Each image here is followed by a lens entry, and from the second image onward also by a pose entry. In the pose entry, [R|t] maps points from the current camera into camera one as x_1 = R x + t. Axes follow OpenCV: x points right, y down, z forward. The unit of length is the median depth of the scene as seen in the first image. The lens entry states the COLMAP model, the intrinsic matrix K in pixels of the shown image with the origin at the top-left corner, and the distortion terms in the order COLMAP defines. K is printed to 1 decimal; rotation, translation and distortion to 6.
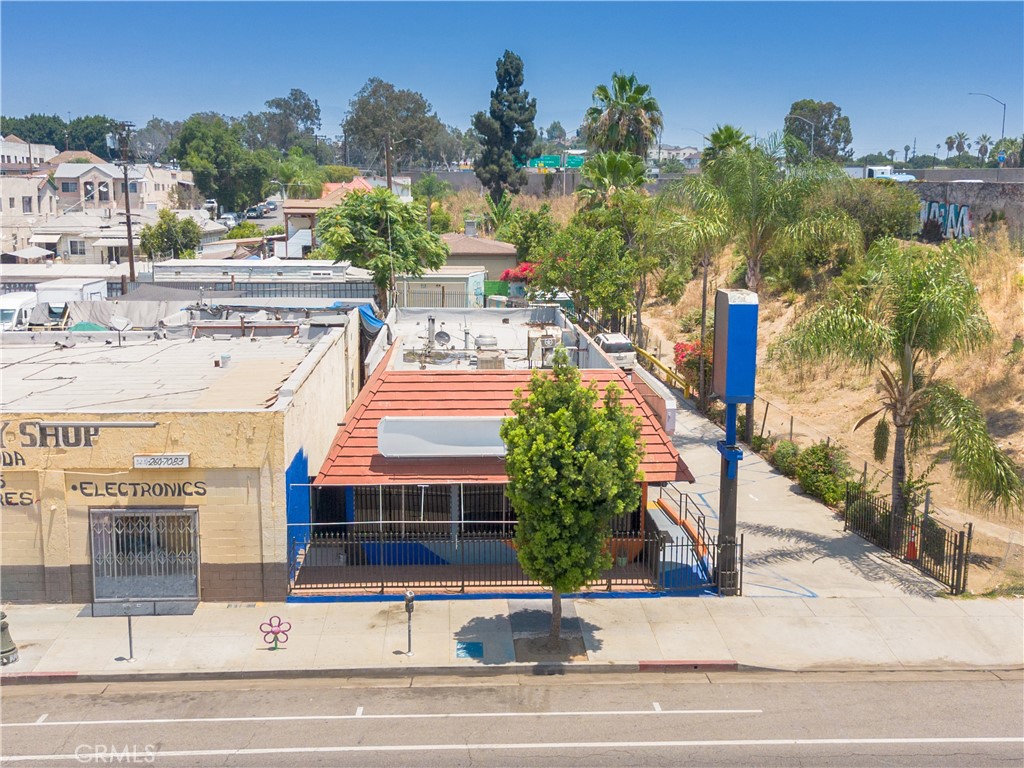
lens RADIAL K [[1164.6, 0, 522.0], [0, 1164.6, 386.3], [0, 0, 1]] dist [0.130825, -0.313180]
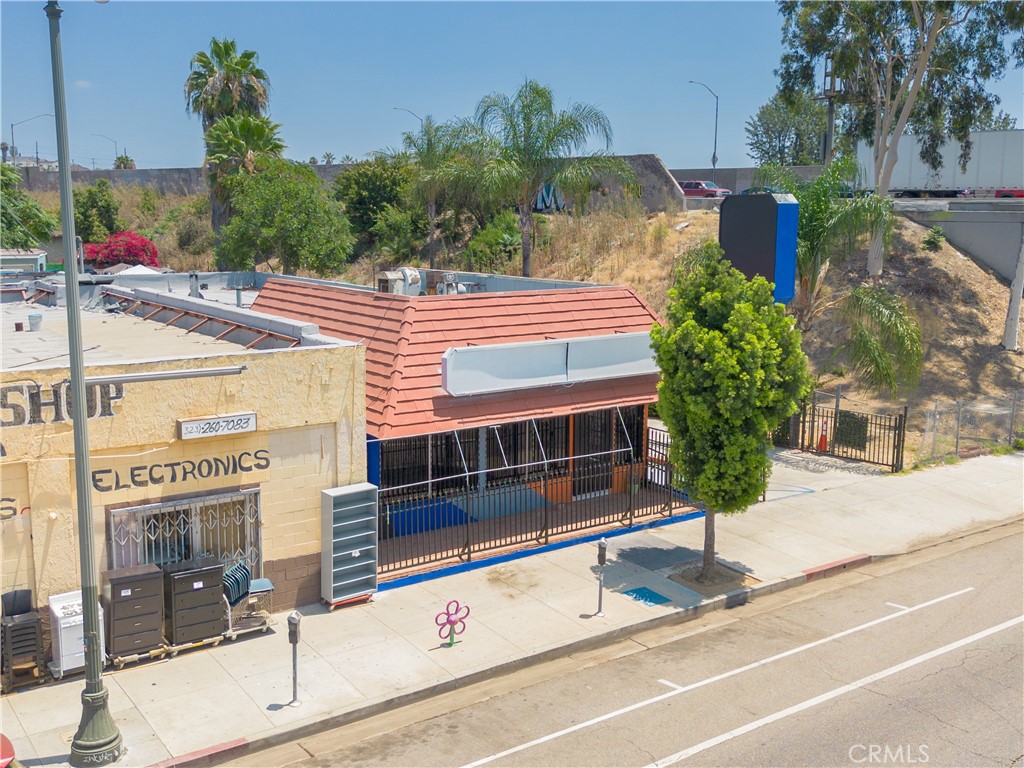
lens RADIAL K [[1036.9, 0, 521.1], [0, 1036.9, 381.9], [0, 0, 1]] dist [0.116807, -0.237949]
pose [[0.843053, -0.088586, 0.530484, -0.479489], [0.088966, 0.995724, 0.024891, 0.037547], [-0.530421, 0.026211, 0.847329, 0.367274]]
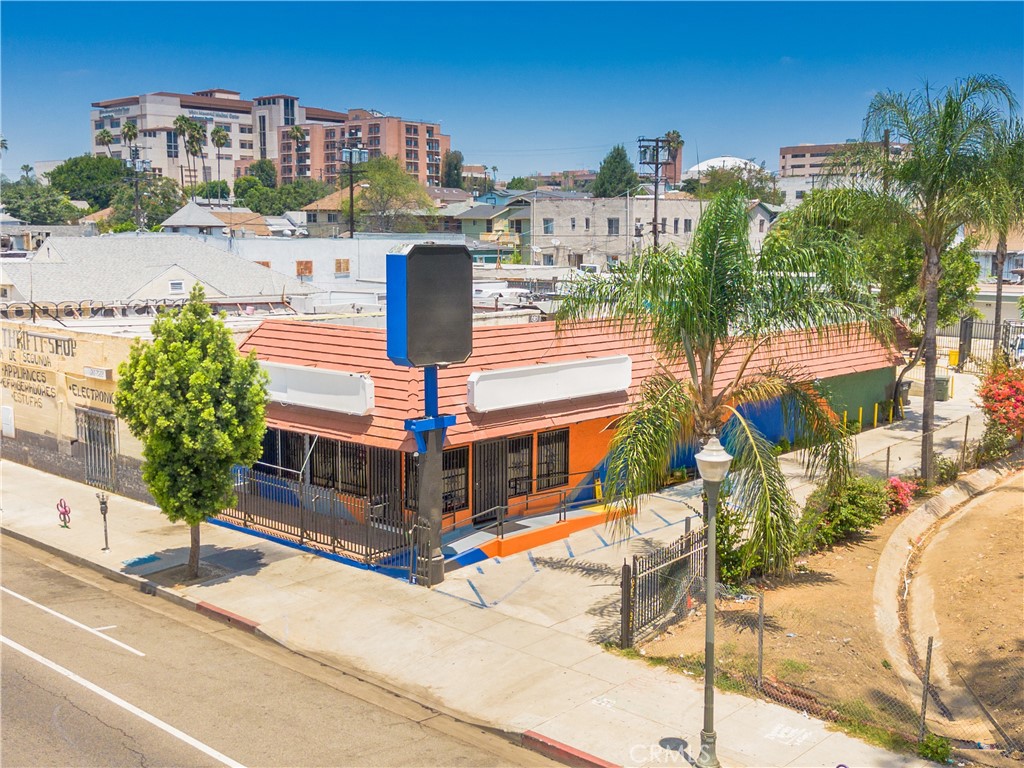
lens RADIAL K [[1164.6, 0, 522.0], [0, 1164.6, 386.3], [0, 0, 1]] dist [0.130825, -0.313180]
pose [[0.692451, 0.092028, -0.715571, 0.900780], [-0.119205, 0.992793, 0.012327, 0.008037], [0.711549, 0.076764, 0.698431, 0.441786]]
